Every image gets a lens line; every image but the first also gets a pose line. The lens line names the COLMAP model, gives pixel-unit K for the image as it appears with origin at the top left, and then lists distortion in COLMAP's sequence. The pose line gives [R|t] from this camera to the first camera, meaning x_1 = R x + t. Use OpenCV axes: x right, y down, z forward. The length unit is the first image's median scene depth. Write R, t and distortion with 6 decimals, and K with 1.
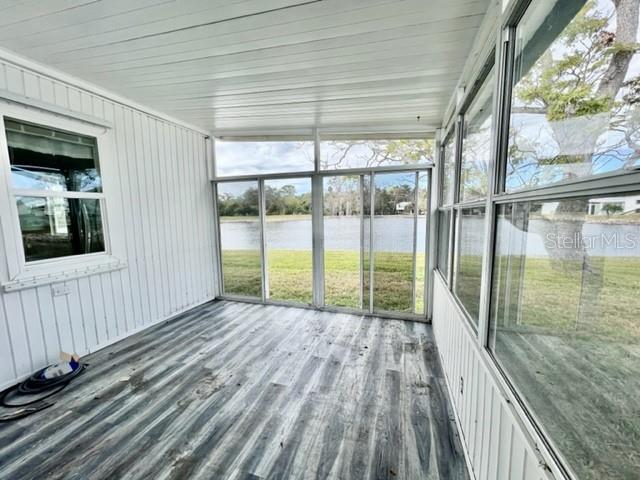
lens RADIAL K [[254.3, 0, 321.2], [0, 254.3, 241.0], [0, 0, 1]] dist [-0.000780, -0.000273]
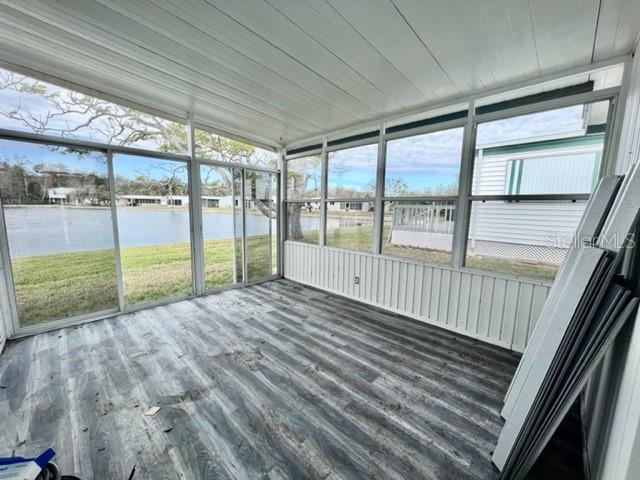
lens RADIAL K [[254.3, 0, 321.2], [0, 254.3, 241.0], [0, 0, 1]] dist [-0.000780, -0.000273]
pose [[0.438475, -0.097694, 0.893418, -1.017277], [0.071179, 0.994727, 0.073839, 0.018041], [-0.895920, 0.031216, 0.443116, 0.174304]]
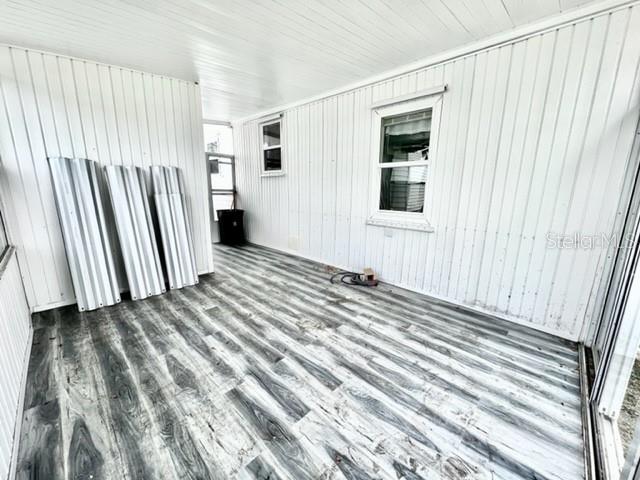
lens RADIAL K [[254.3, 0, 321.2], [0, 254.3, 241.0], [0, 0, 1]] dist [-0.000780, -0.000273]
pose [[-0.437689, 0.193759, -0.878001, 0.408668], [-0.105683, 0.958649, 0.264240, -0.100940], [0.892894, 0.208445, -0.399113, 1.178894]]
